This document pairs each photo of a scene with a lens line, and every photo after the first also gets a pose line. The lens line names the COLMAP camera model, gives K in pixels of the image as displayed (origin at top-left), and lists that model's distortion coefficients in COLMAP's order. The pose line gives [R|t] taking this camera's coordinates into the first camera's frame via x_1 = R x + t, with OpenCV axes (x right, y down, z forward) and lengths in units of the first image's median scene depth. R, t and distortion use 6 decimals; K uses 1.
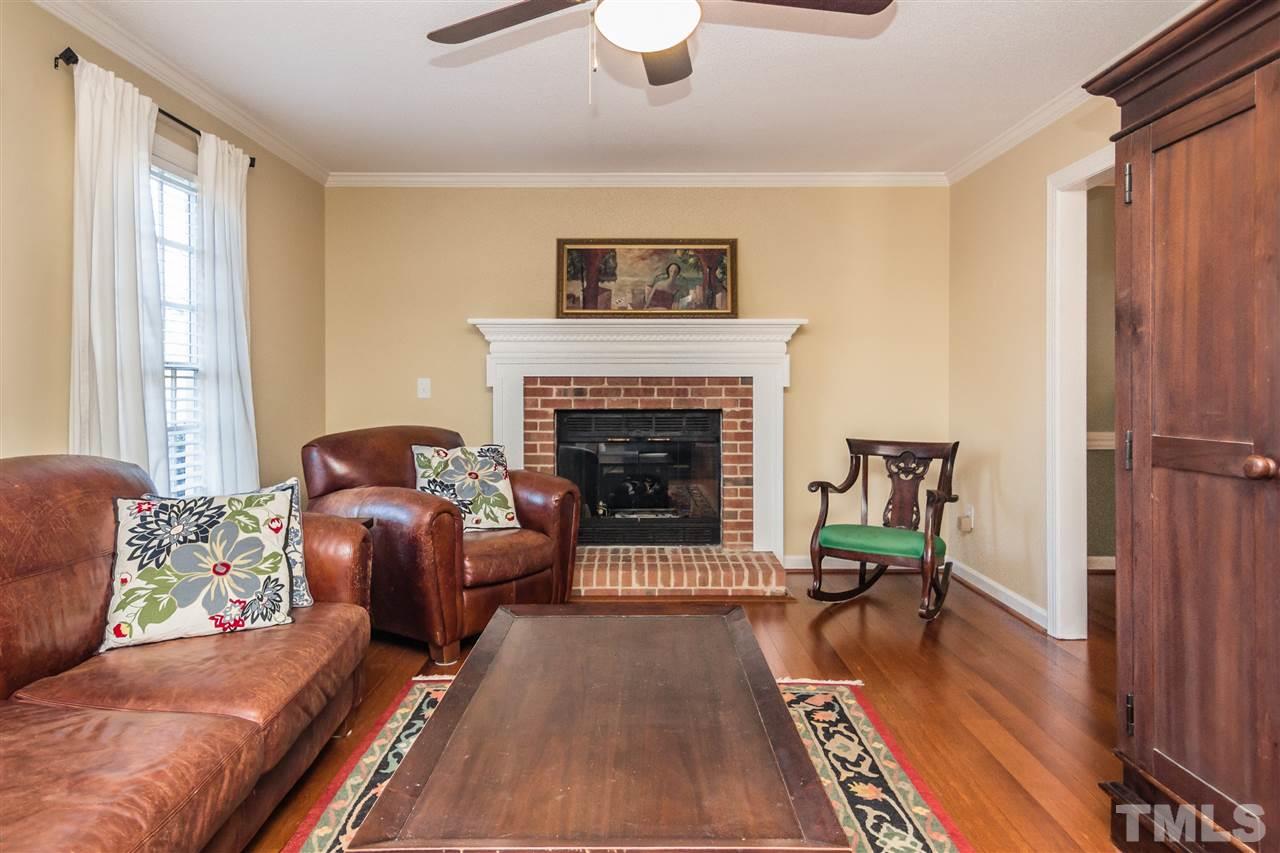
lens RADIAL K [[786.4, 0, 637.6], [0, 786.4, 396.9], [0, 0, 1]] dist [0.020083, 0.000176]
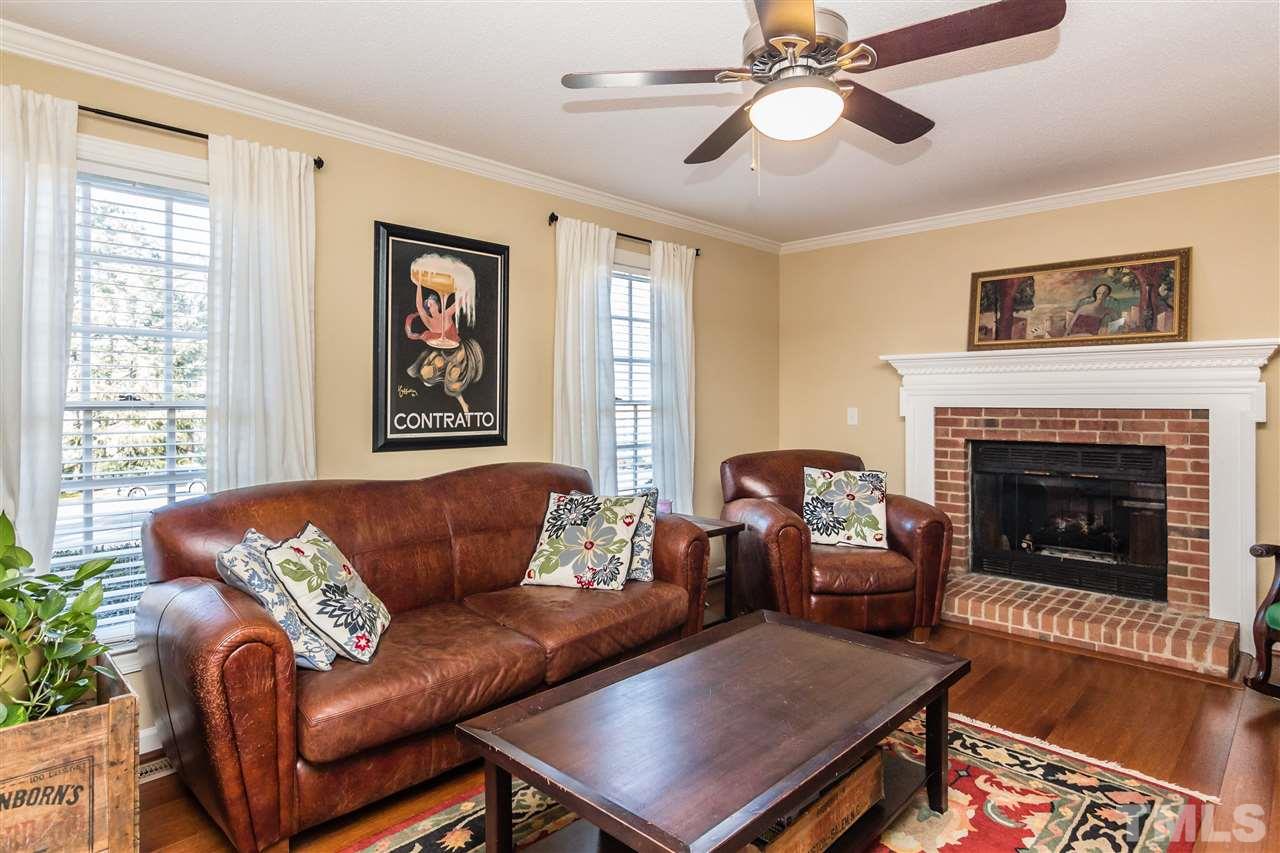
lens RADIAL K [[689.3, 0, 637.1], [0, 689.3, 403.9], [0, 0, 1]] dist [-0.000977, -0.000401]
pose [[0.733440, 0.001626, -0.679752, 0.197496], [-0.010303, 0.999909, -0.008725, -0.018633], [0.679676, 0.013402, 0.733390, 0.046736]]
